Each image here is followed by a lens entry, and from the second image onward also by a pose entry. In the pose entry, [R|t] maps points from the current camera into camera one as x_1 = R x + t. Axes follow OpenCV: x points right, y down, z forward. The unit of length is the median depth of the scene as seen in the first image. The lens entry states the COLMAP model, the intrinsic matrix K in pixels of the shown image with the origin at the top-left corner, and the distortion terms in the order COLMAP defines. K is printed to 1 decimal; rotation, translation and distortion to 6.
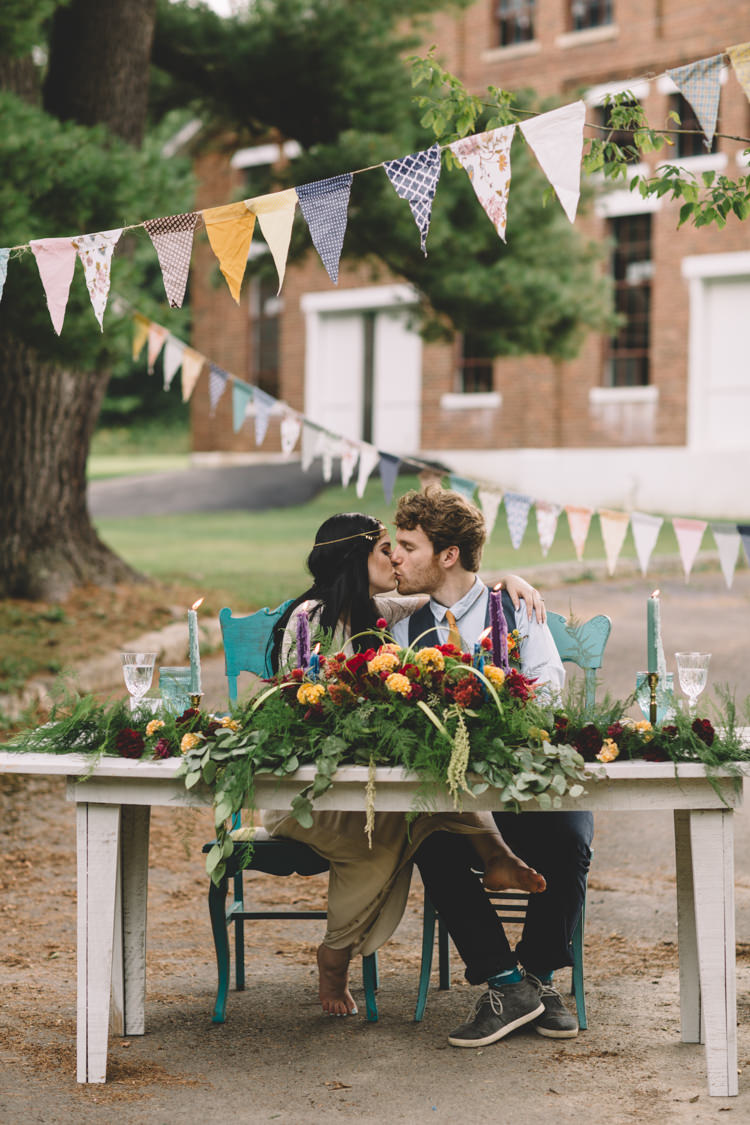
lens RADIAL K [[4238.7, 0, 375.0], [0, 4238.7, 562.5], [0, 0, 1]] dist [-0.092944, 0.412873]
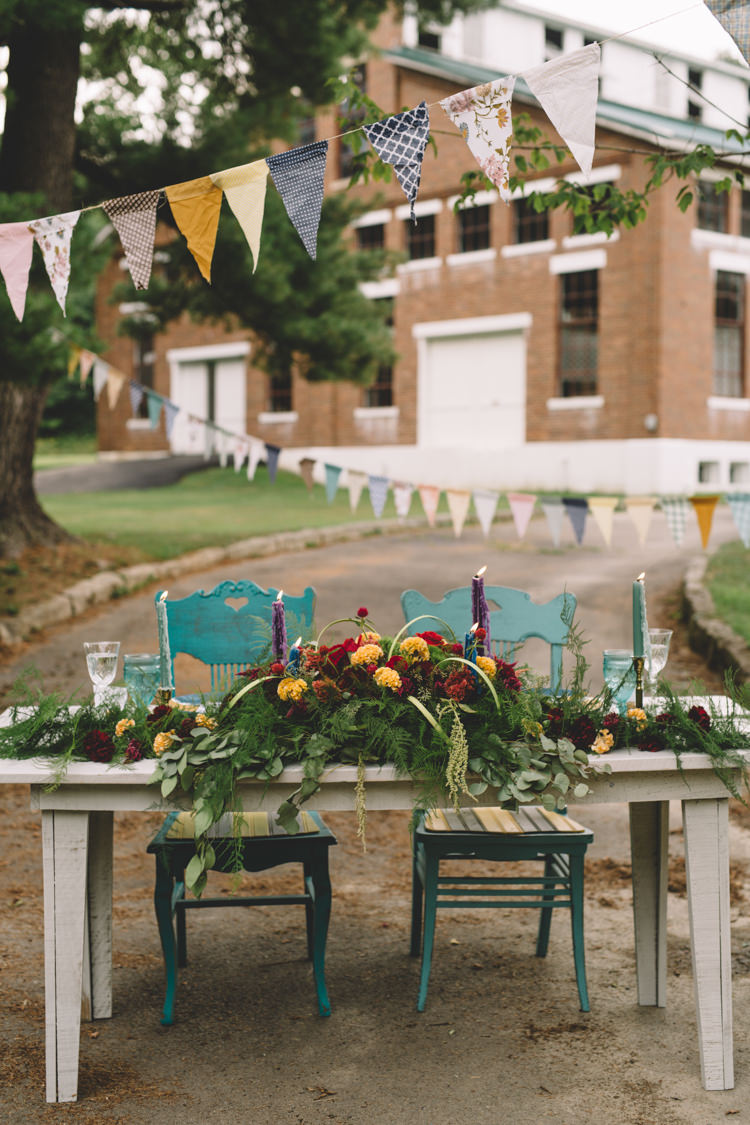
lens RADIAL K [[1847.0, 0, 392.3], [0, 1847.0, 563.9], [0, 0, 1]] dist [0.031230, 0.054086]
pose [[0.991635, -0.017109, 0.127931, -0.044987], [0.013114, 0.999402, 0.032002, -0.009835], [-0.128402, -0.030056, 0.991267, 0.585832]]
